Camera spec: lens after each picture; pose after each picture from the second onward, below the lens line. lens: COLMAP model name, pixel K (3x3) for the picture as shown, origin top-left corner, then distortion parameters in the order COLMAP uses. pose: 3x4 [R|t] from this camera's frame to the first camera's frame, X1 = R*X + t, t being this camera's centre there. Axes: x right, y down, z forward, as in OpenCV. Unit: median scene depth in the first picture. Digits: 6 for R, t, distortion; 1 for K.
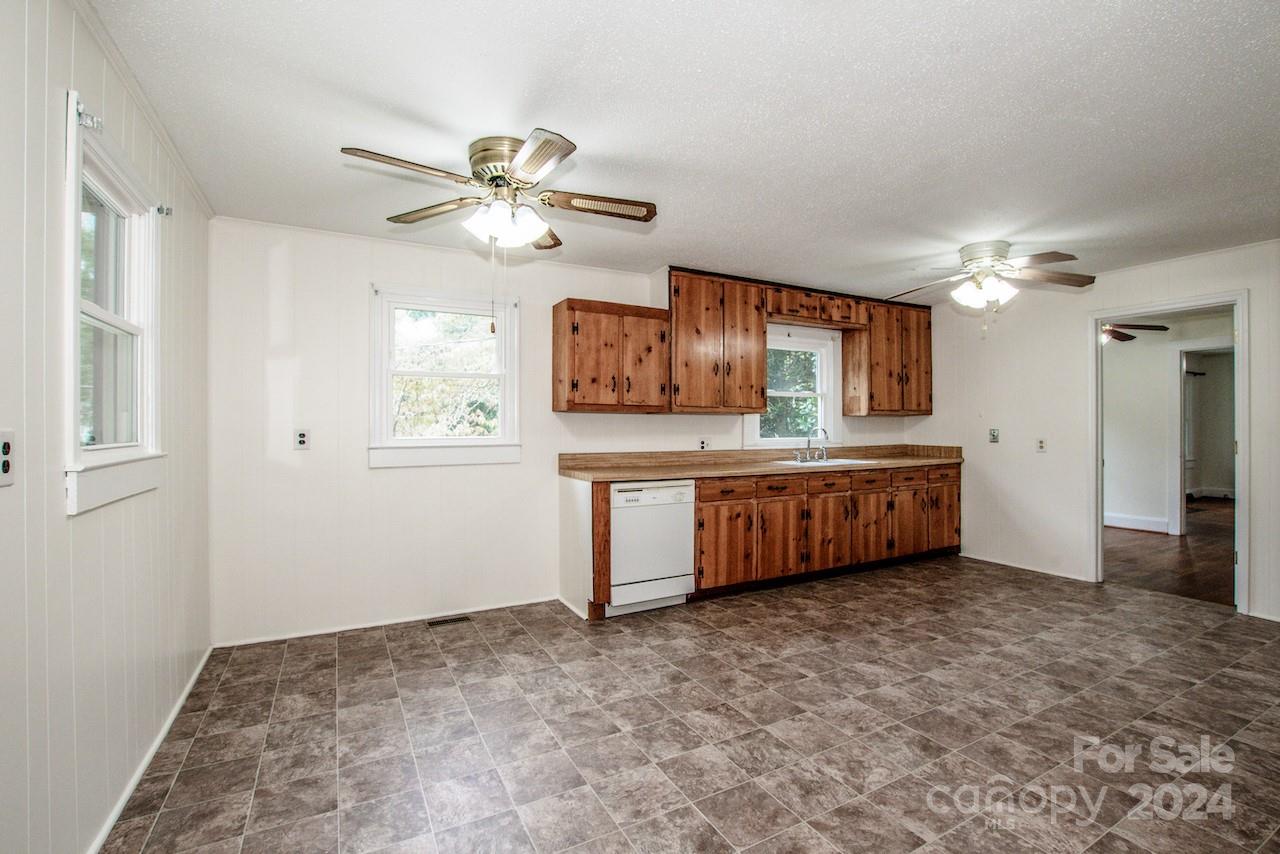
lens RADIAL K [[566.2, 0, 653.1], [0, 566.2, 426.4], [0, 0, 1]] dist [-0.039148, 0.009000]
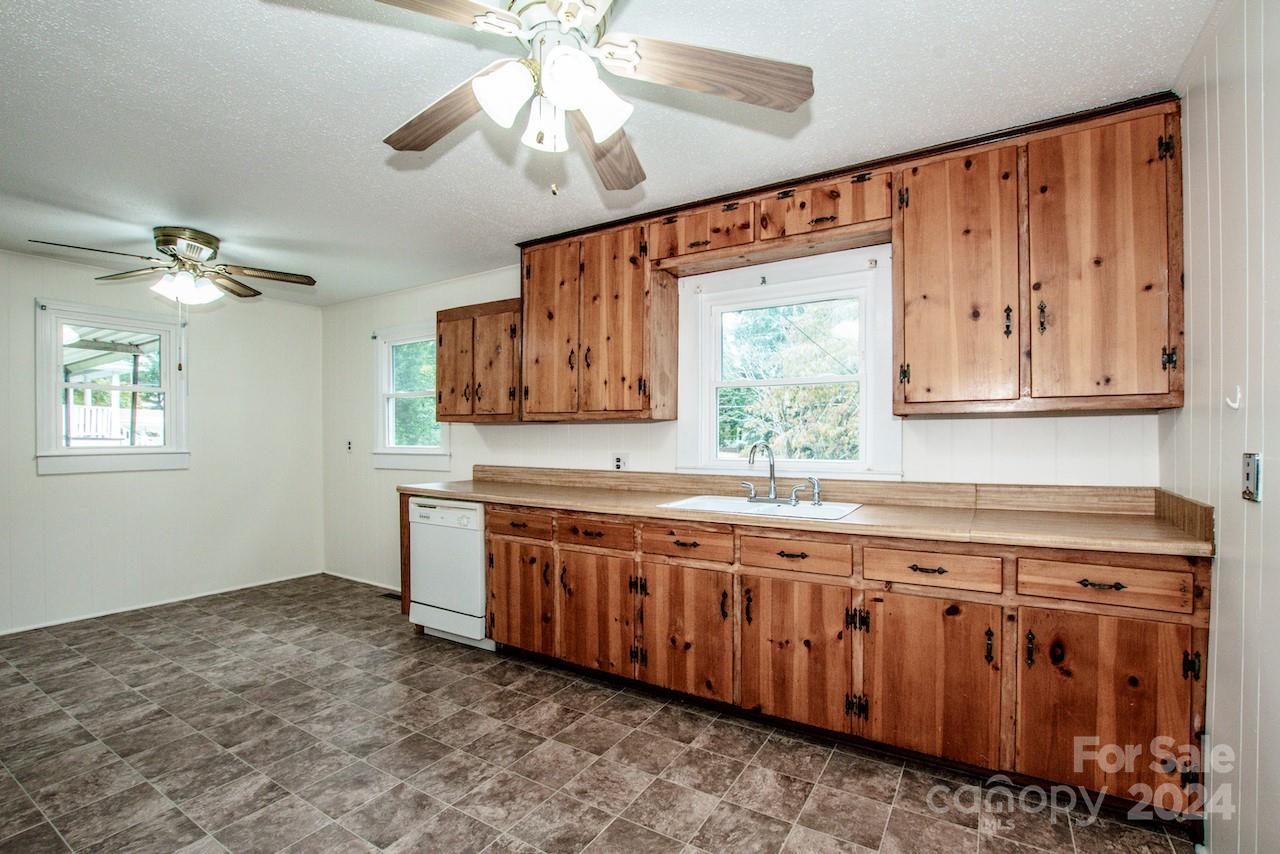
lens RADIAL K [[568.5, 0, 640.9], [0, 568.5, 439.0], [0, 0, 1]] dist [-0.037885, 0.008279]
pose [[0.502639, 0.006640, -0.864471, 0.843805], [0.001644, 0.999961, 0.008636, -0.005694], [0.864495, -0.005762, 0.502609, 0.742685]]
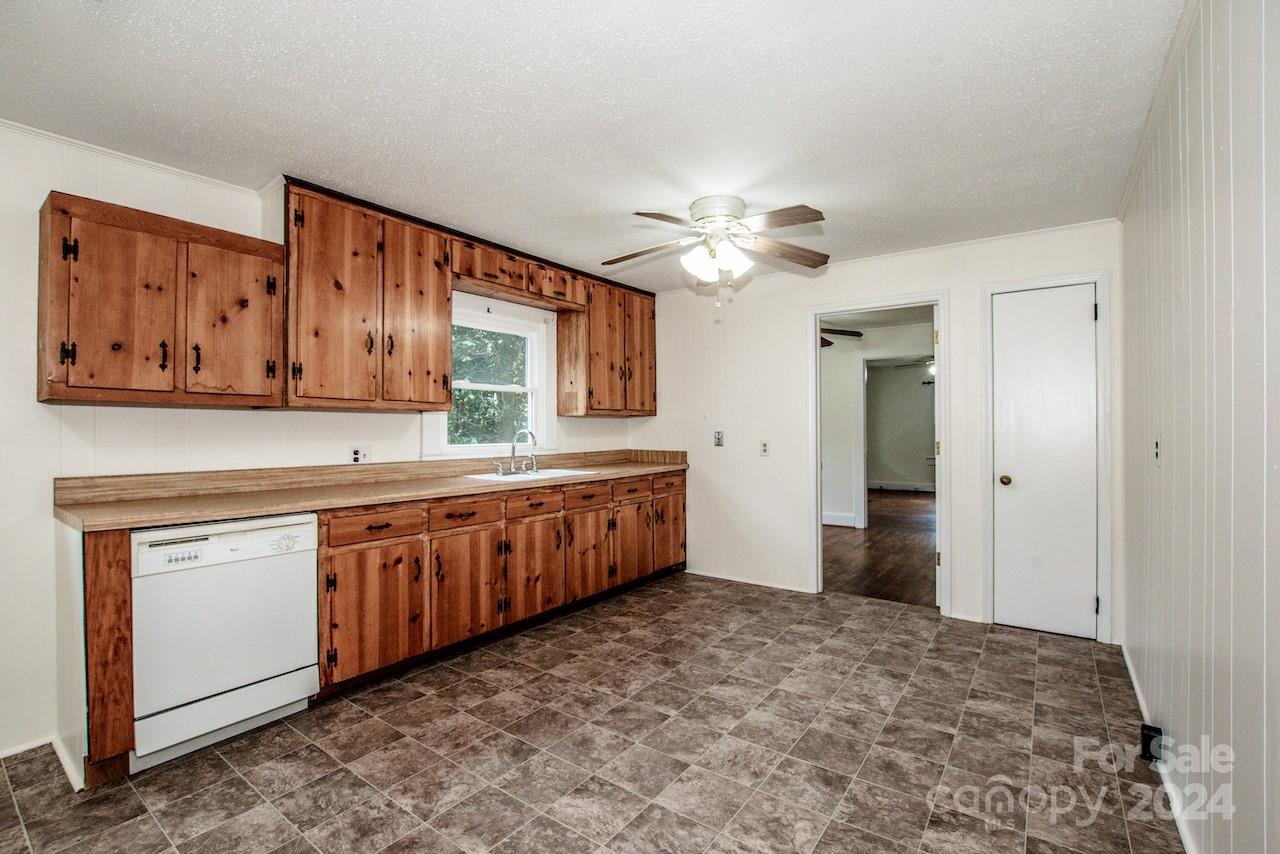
lens RADIAL K [[566.3, 0, 637.6], [0, 566.3, 426.8], [0, 0, 1]] dist [-0.027775, 0.000048]
pose [[0.907224, -0.000413, 0.420647, 0.125621], [0.003015, 0.999980, -0.005520, 0.002551], [-0.420636, 0.006276, 0.907208, 0.268657]]
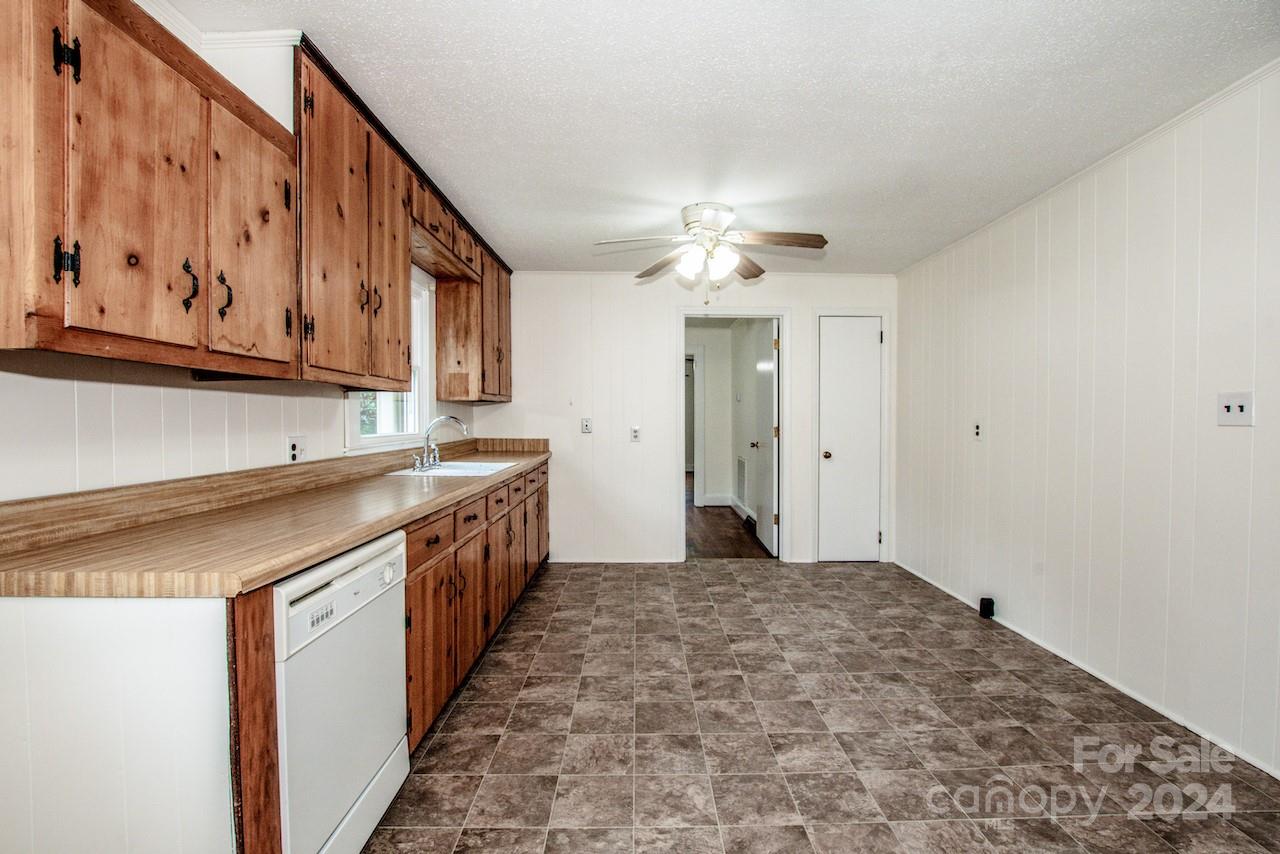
lens RADIAL K [[574.4, 0, 640.0], [0, 574.4, 427.0], [0, 0, 1]] dist [-0.030789, 0.000250]
pose [[0.470901, -0.012830, 0.882093, -0.228168], [-0.003642, 0.999857, 0.016488, 0.002581], [-0.882178, -0.010977, 0.470787, 0.578995]]
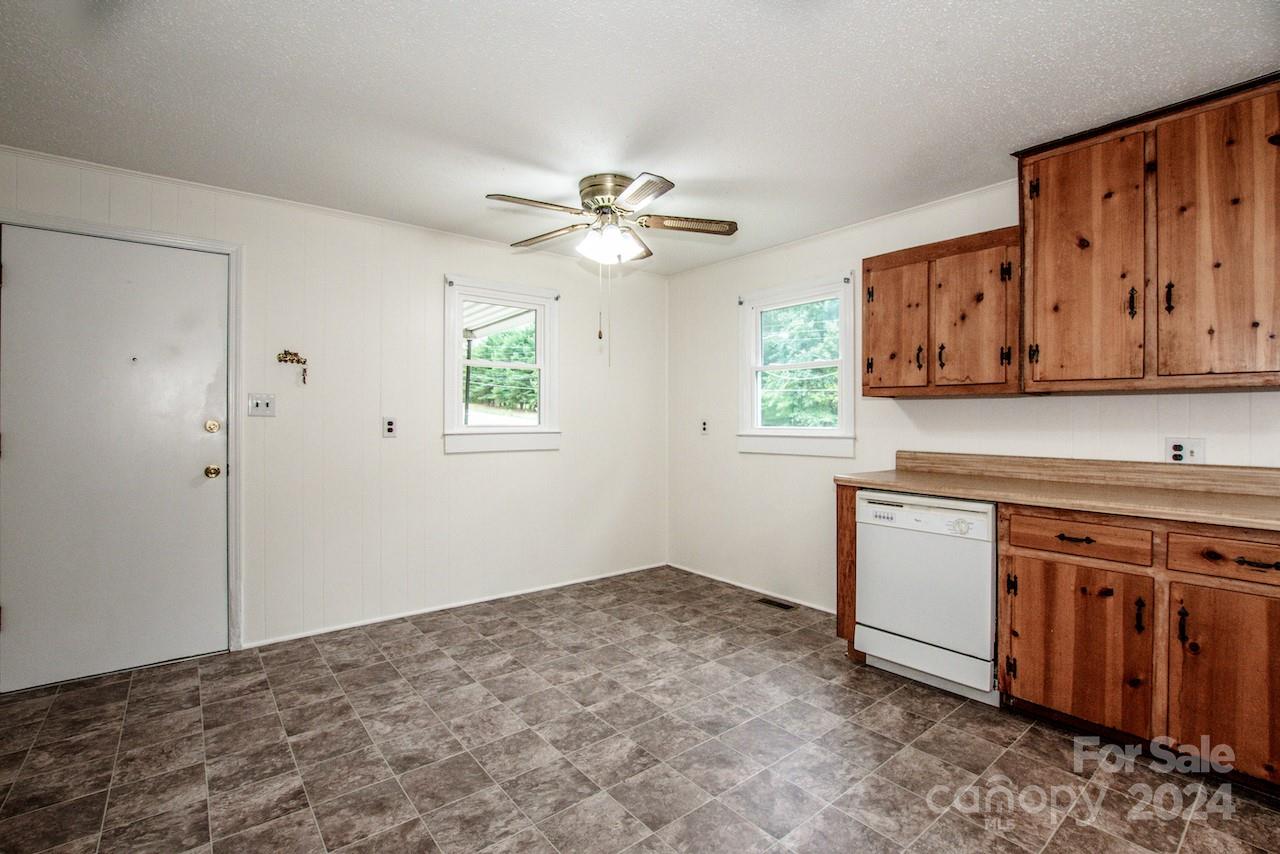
lens RADIAL K [[574.6, 0, 658.0], [0, 574.6, 417.9], [0, 0, 1]] dist [-0.039509, 0.007417]
pose [[0.199184, -0.000699, -0.979962, 0.552295], [-0.000038, 1.000000, -0.000721, 0.002675], [0.979962, 0.000180, 0.199184, 0.502865]]
